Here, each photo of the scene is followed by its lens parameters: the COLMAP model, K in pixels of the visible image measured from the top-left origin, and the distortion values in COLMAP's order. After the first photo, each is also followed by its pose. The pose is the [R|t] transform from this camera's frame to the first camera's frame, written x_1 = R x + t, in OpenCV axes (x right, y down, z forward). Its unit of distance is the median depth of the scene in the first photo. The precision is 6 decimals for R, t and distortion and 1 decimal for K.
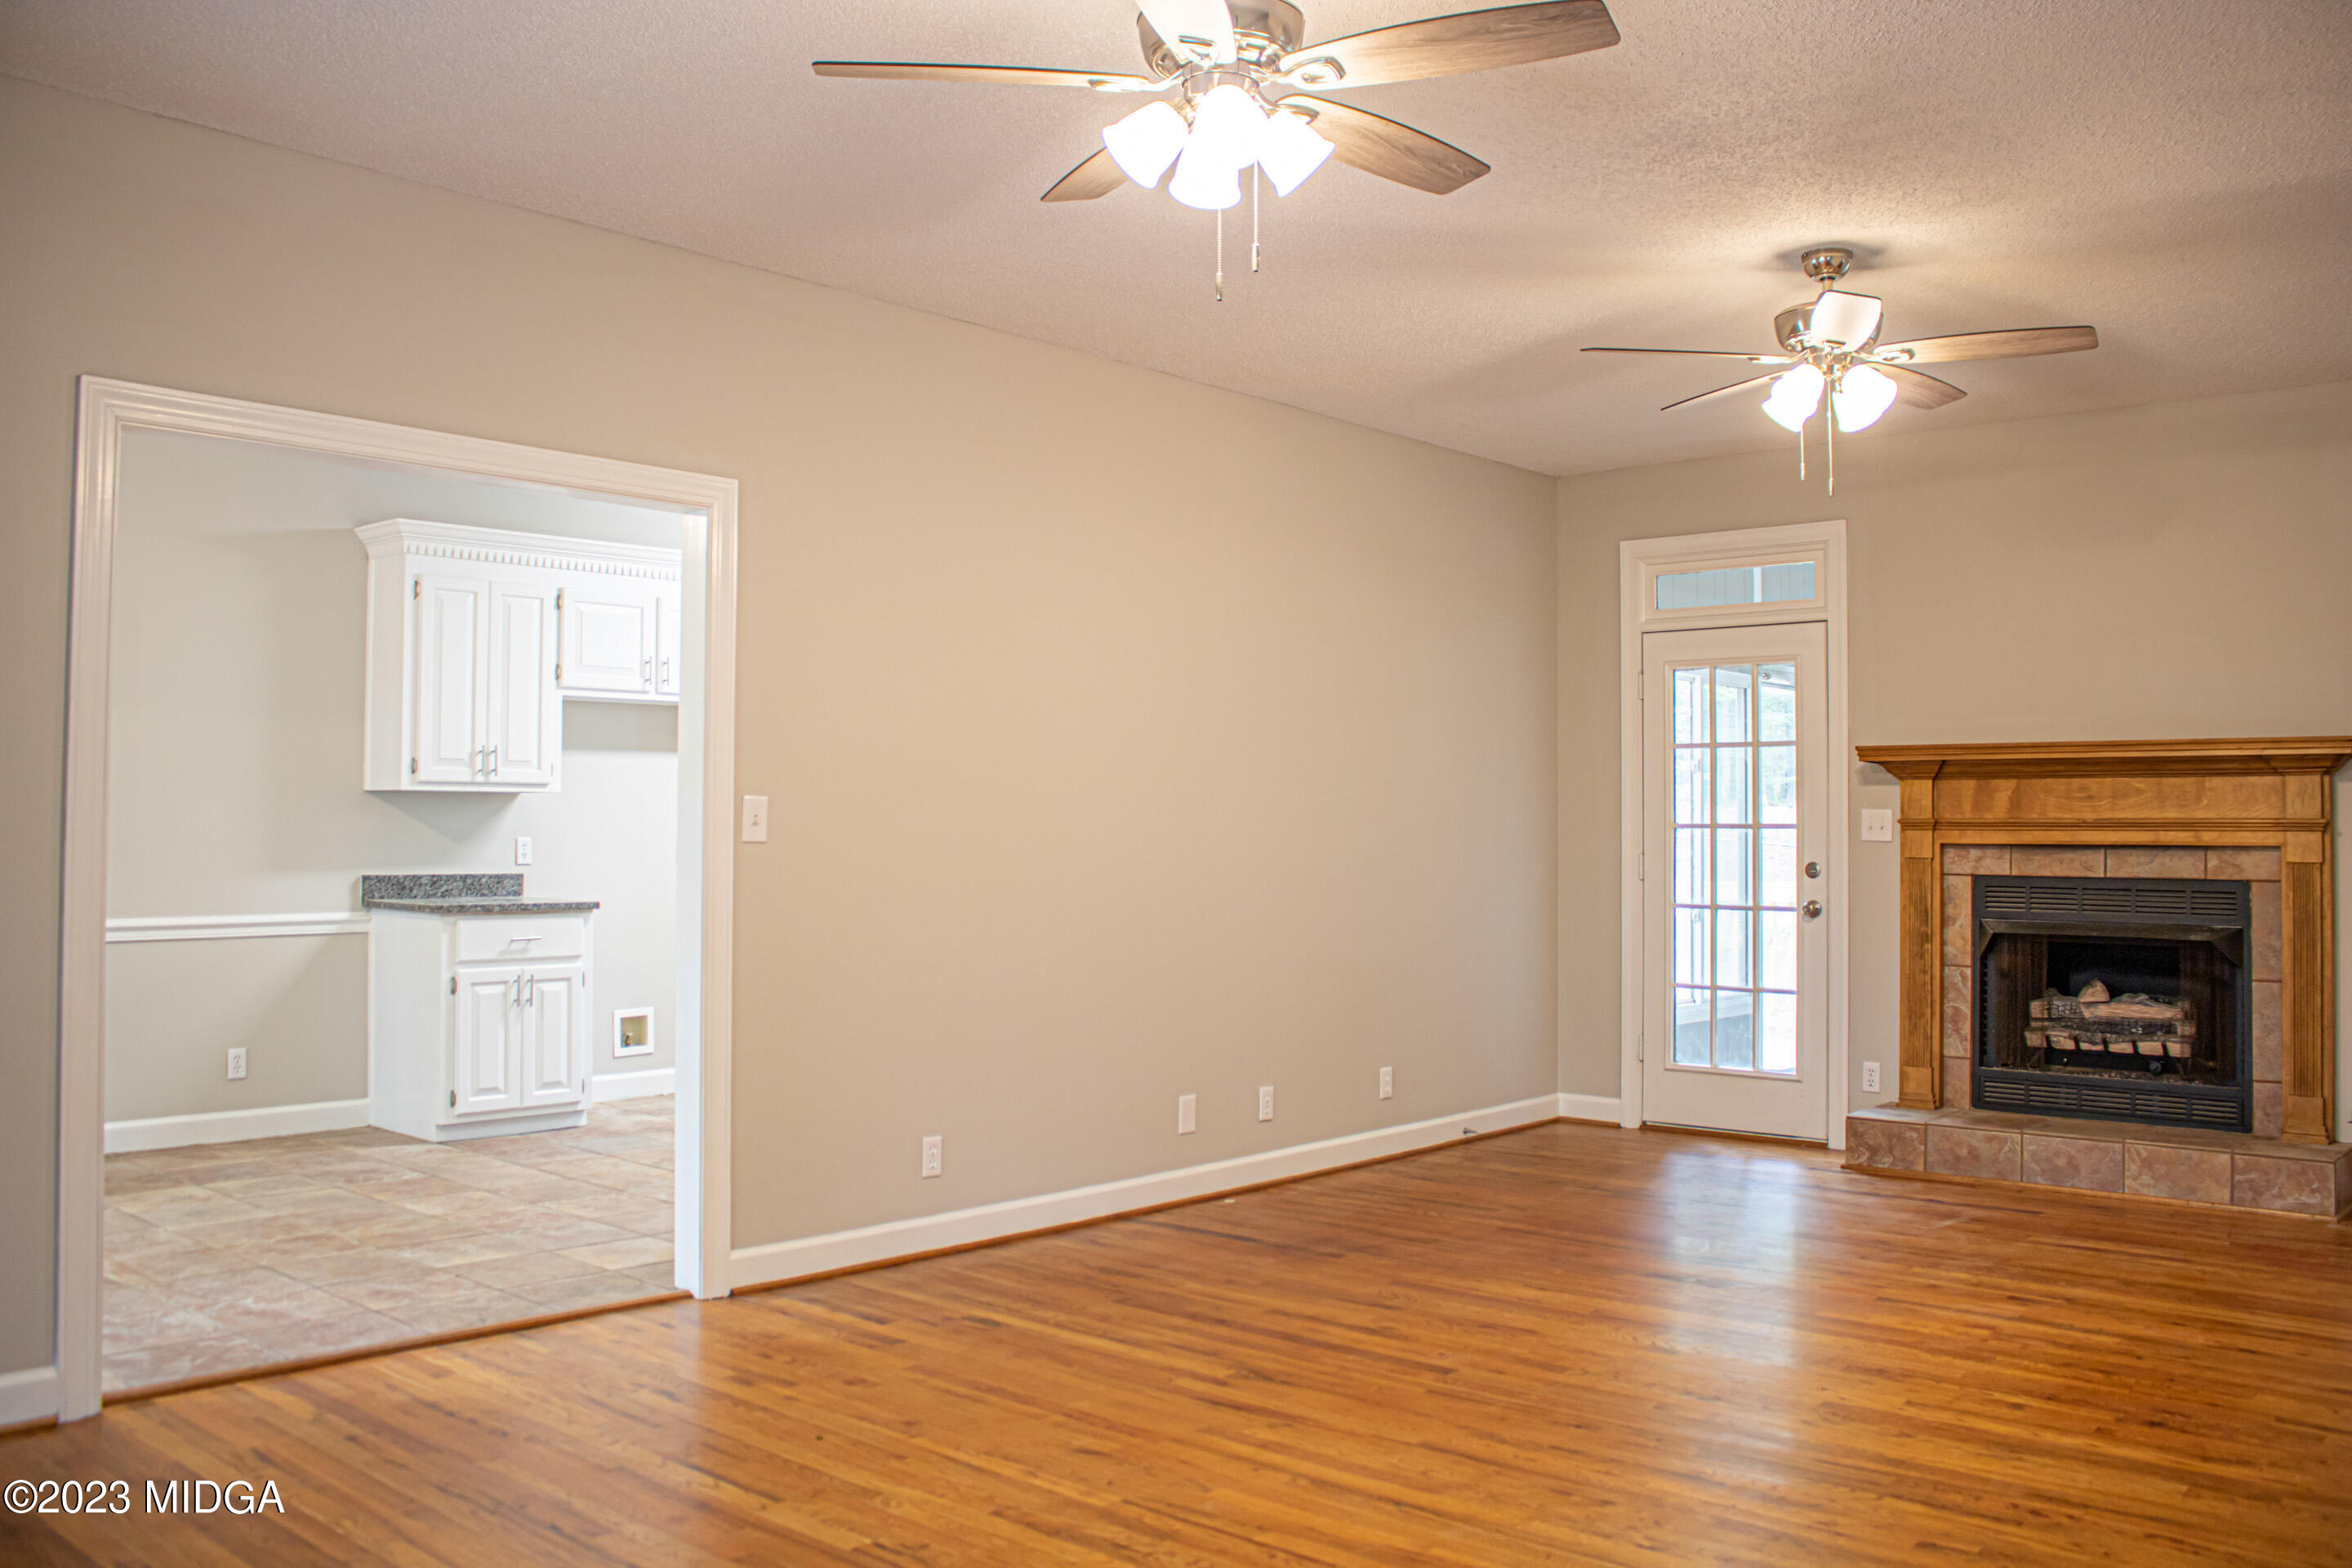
lens RADIAL K [[1957.3, 0, 1189.8], [0, 1957.3, 751.4], [0, 0, 1]] dist [-0.153899, 0.122135]
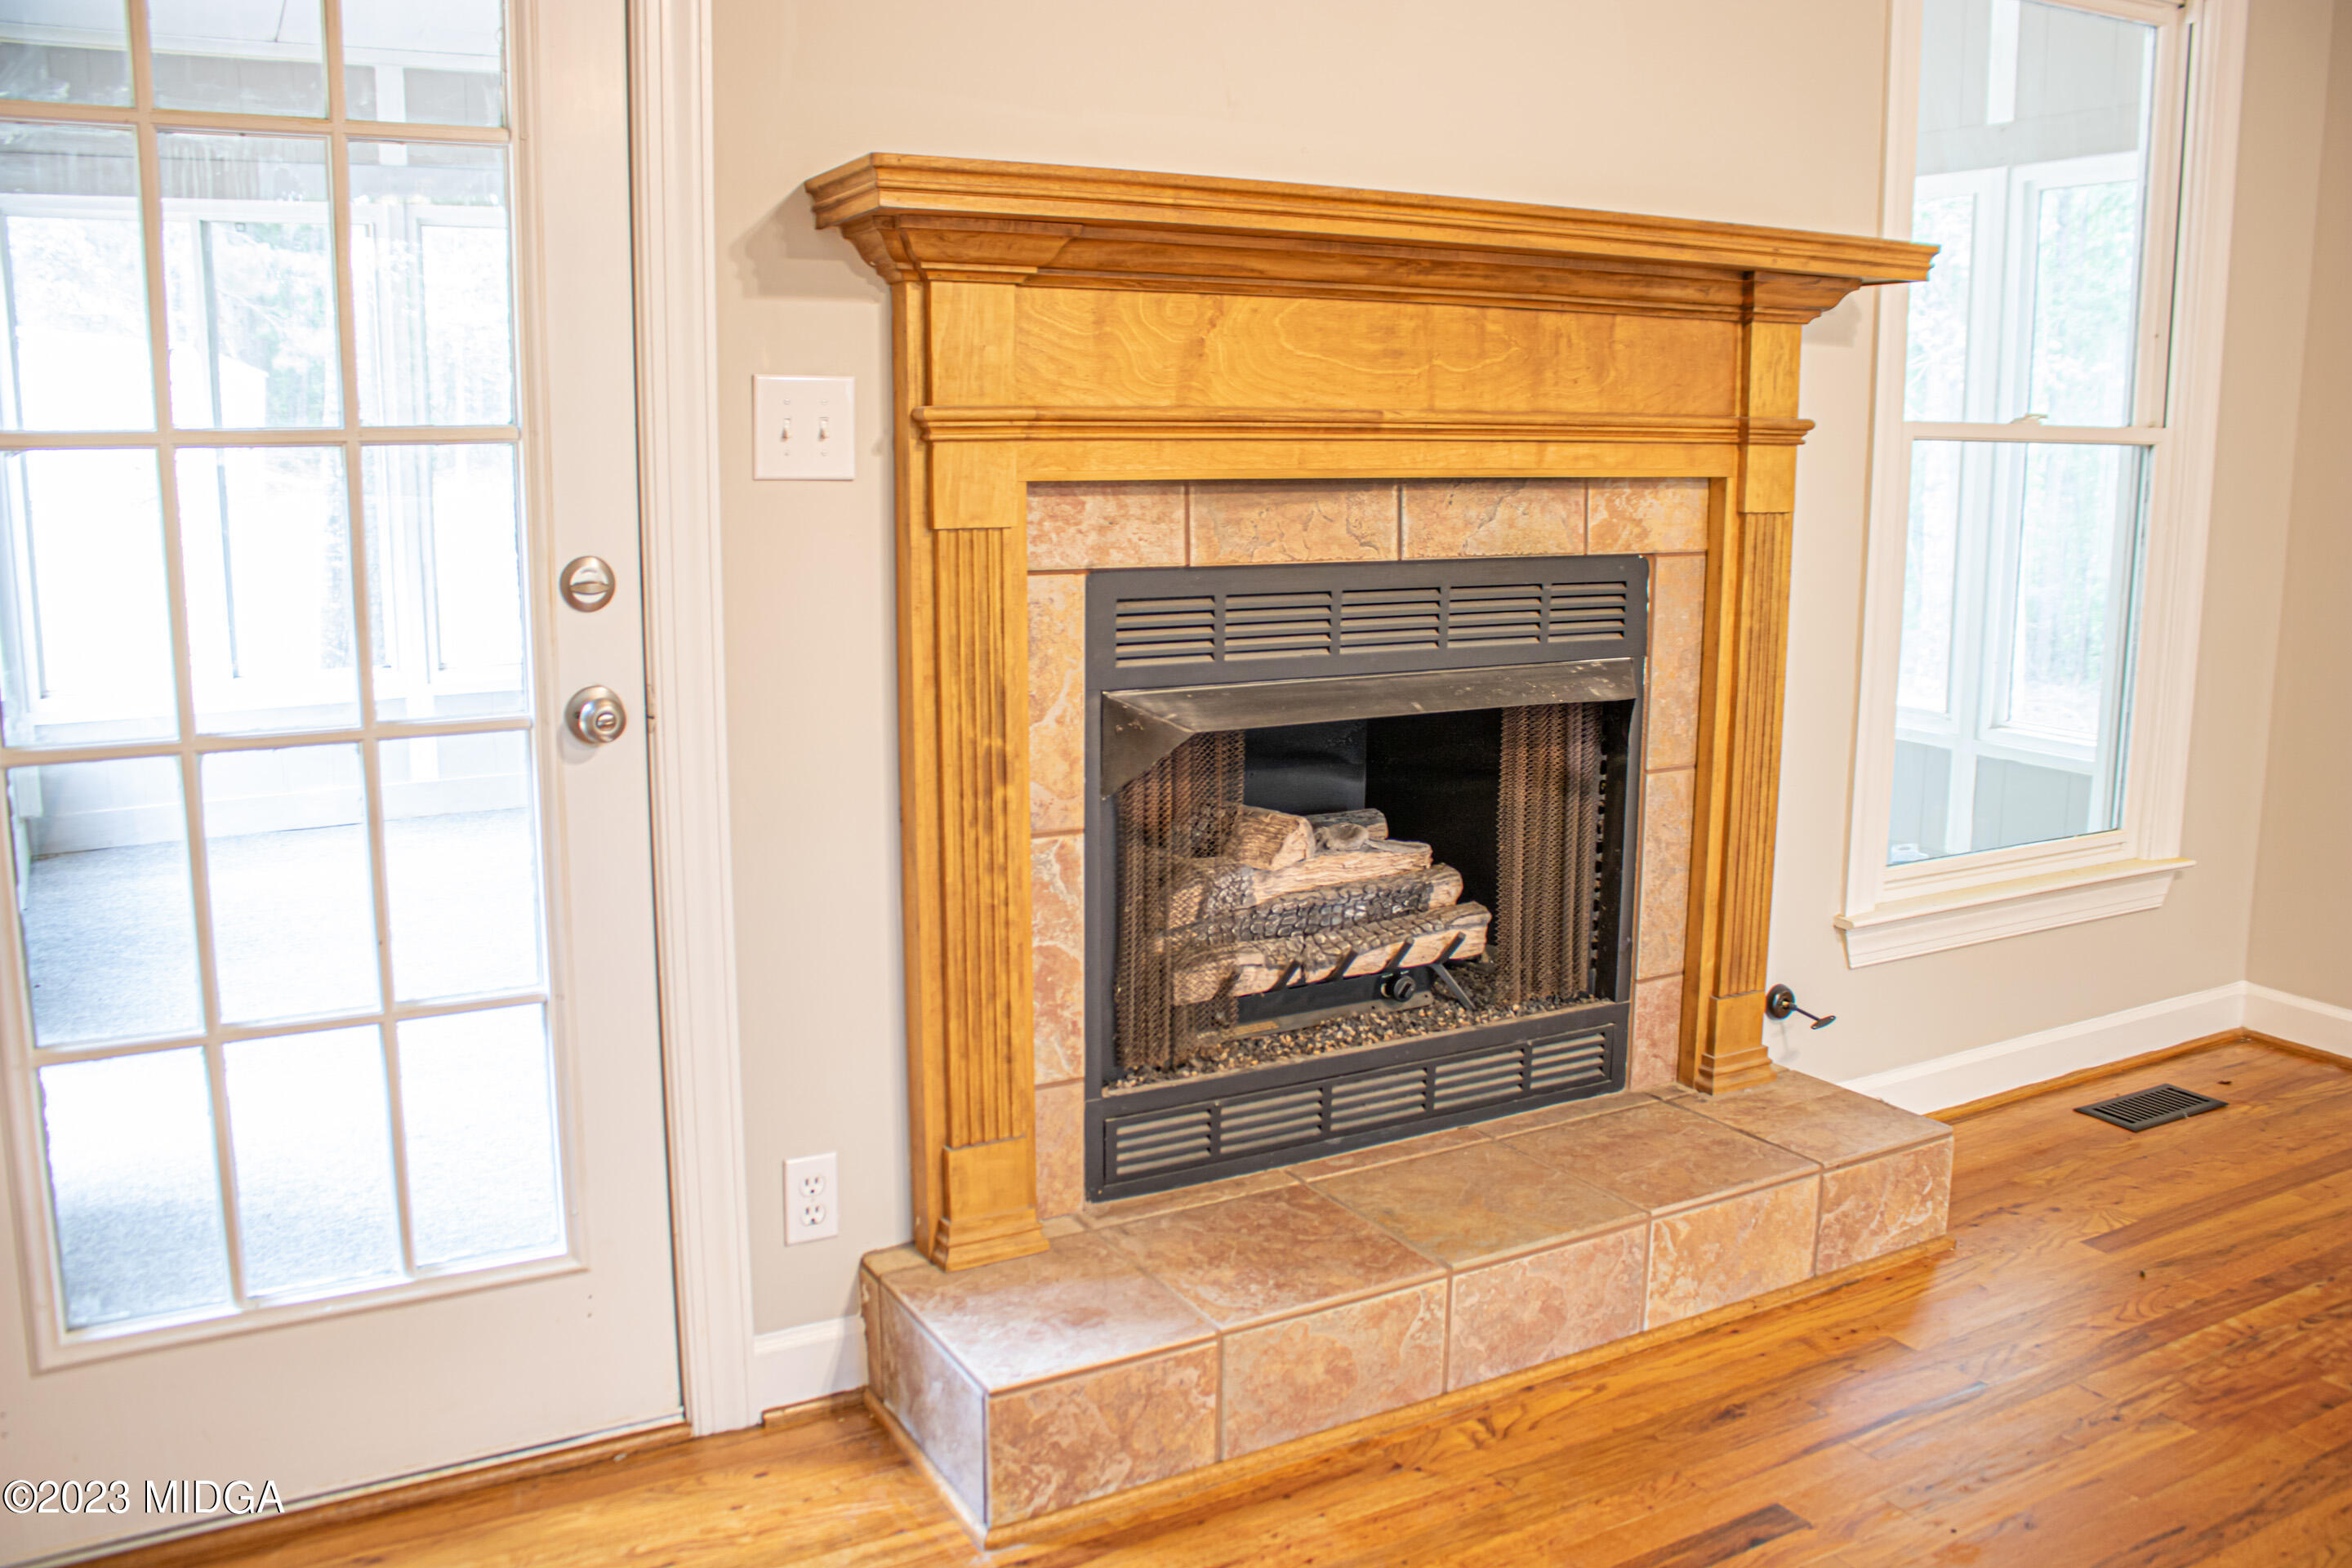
lens RADIAL K [[1957.3, 0, 1196.8], [0, 1957.3, 751.6], [0, 0, 1]] dist [-0.153899, 0.122135]
pose [[0.323078, -0.161519, 0.932487, 0.083698], [-0.038978, 0.982221, 0.183638, 0.032275], [-0.945569, -0.095676, 0.311039, 0.900768]]
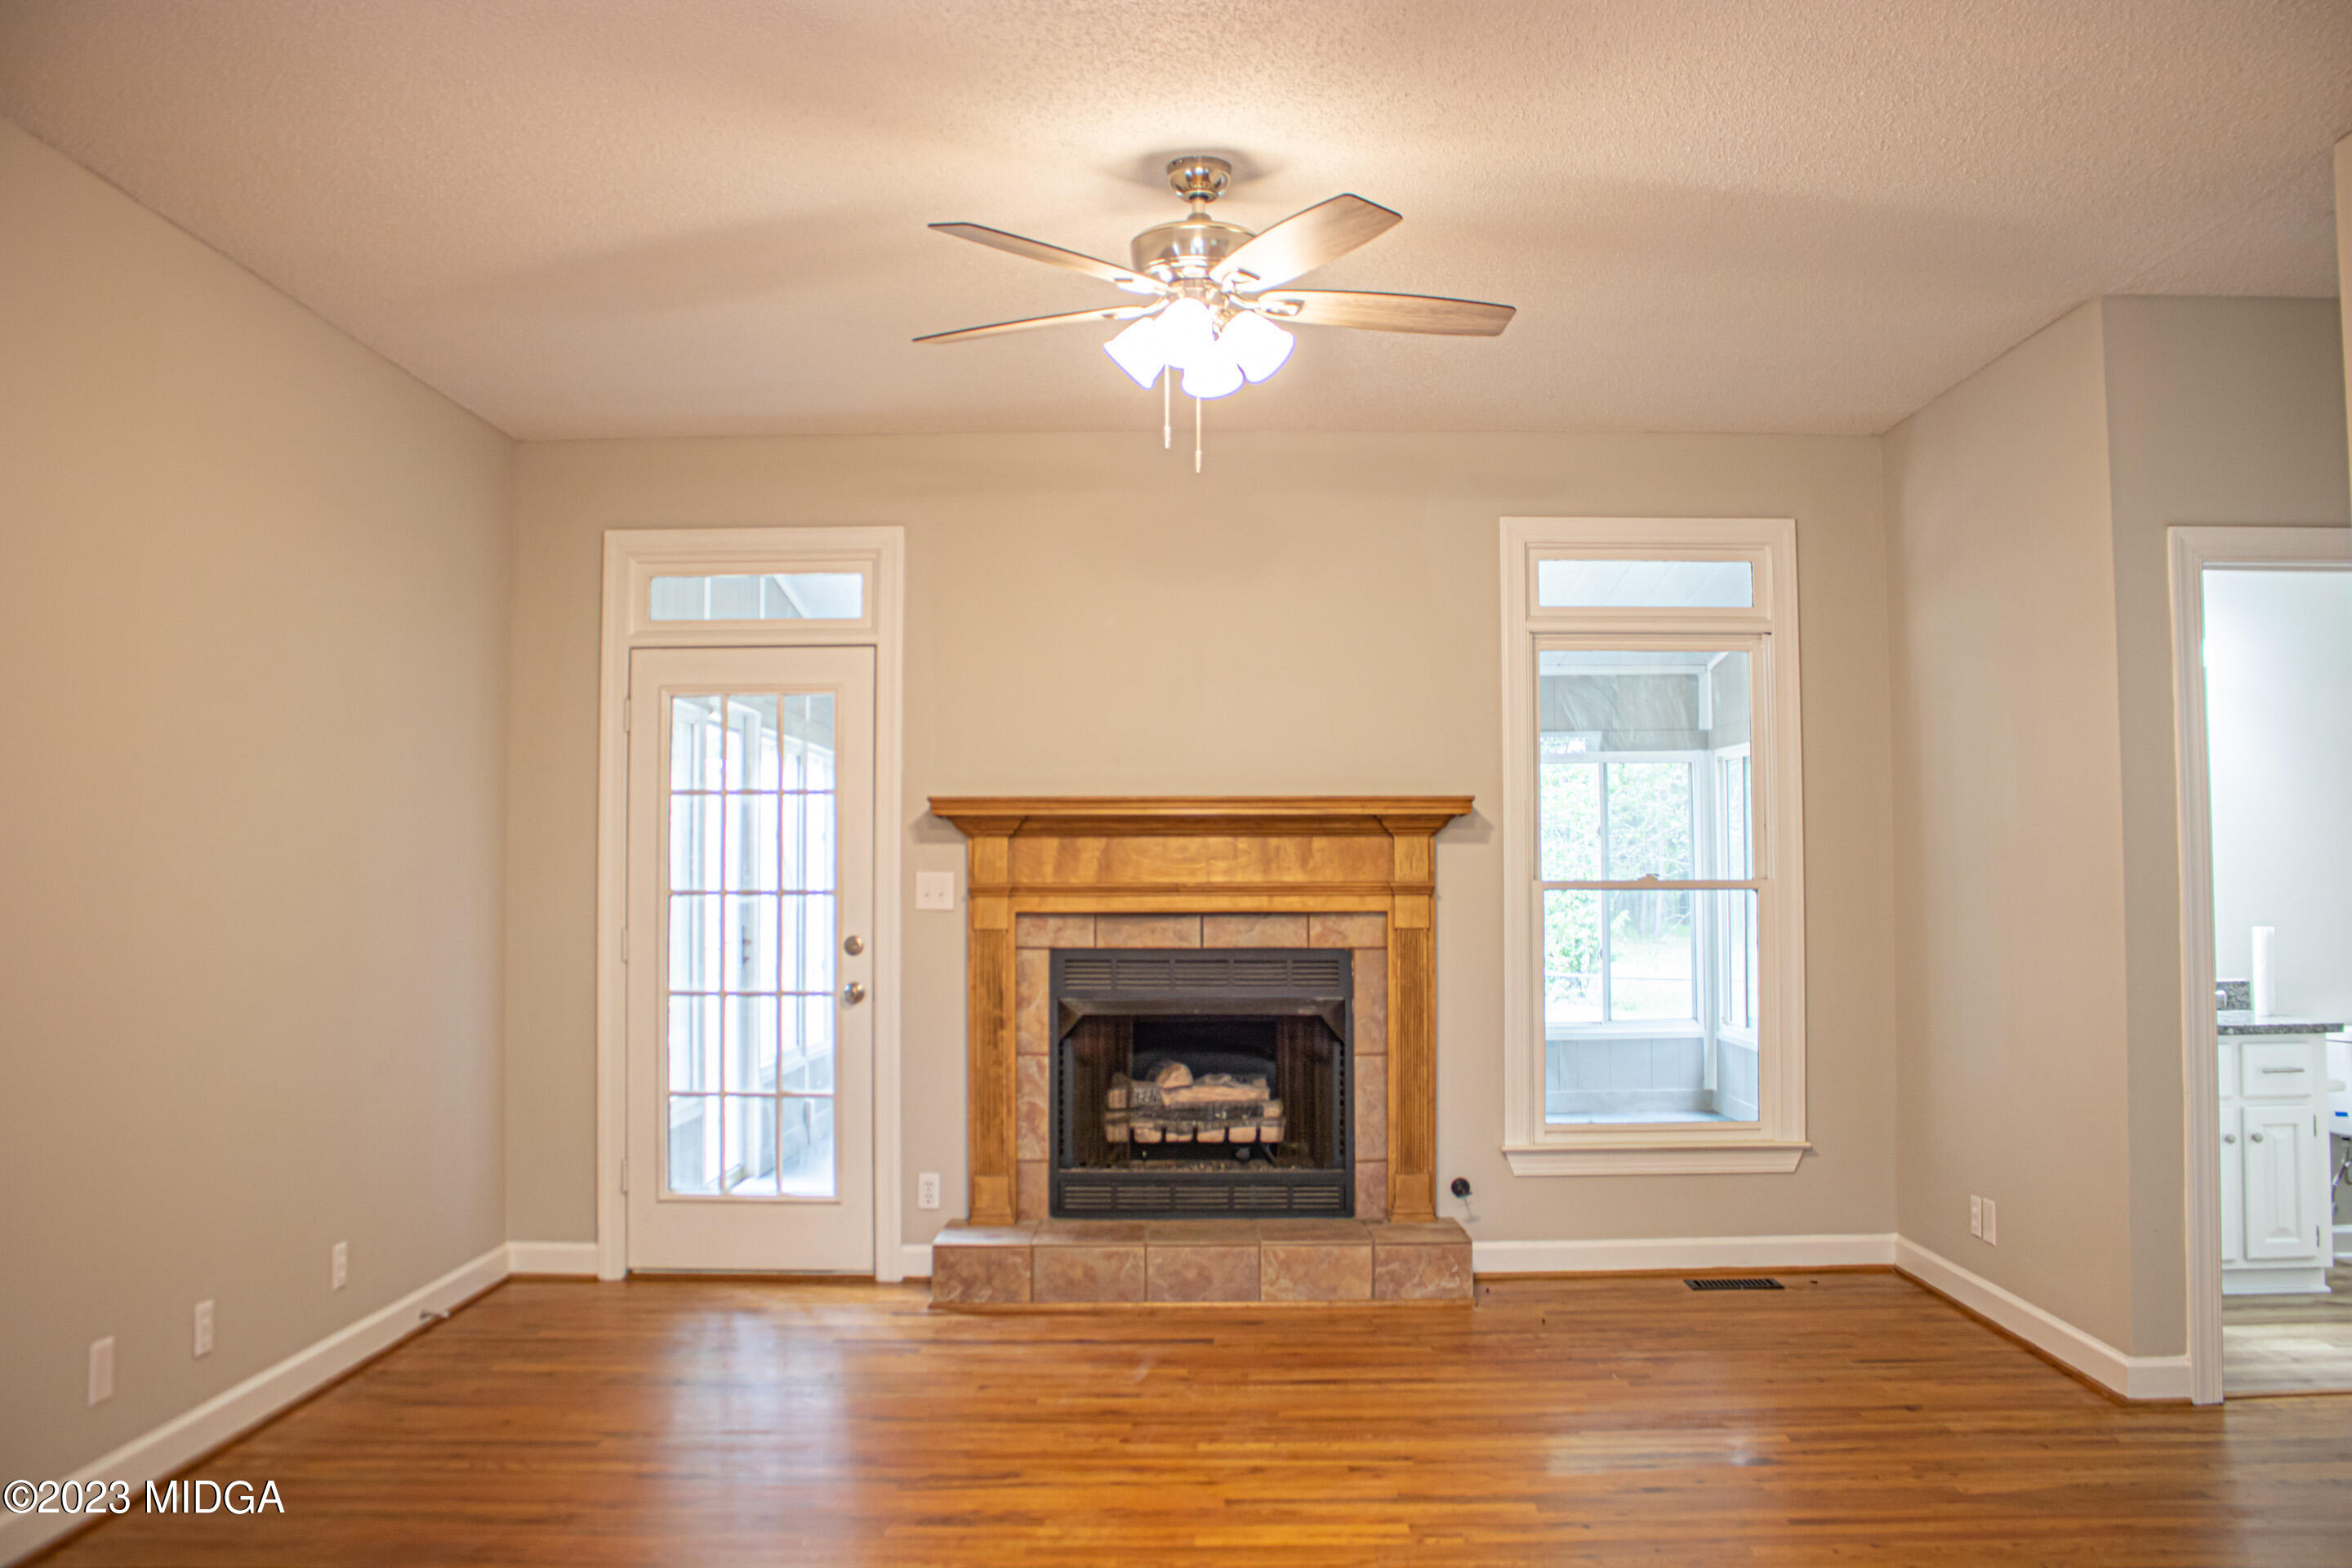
lens RADIAL K [[1957.3, 0, 1208.6], [0, 1957.3, 731.8], [0, 0, 1]] dist [-0.153899, 0.122135]
pose [[0.747263, 0.040436, 0.663297, -0.131704], [-0.016151, 0.998957, -0.042703, 0.003433], [-0.664332, 0.021197, 0.747137, 0.301725]]
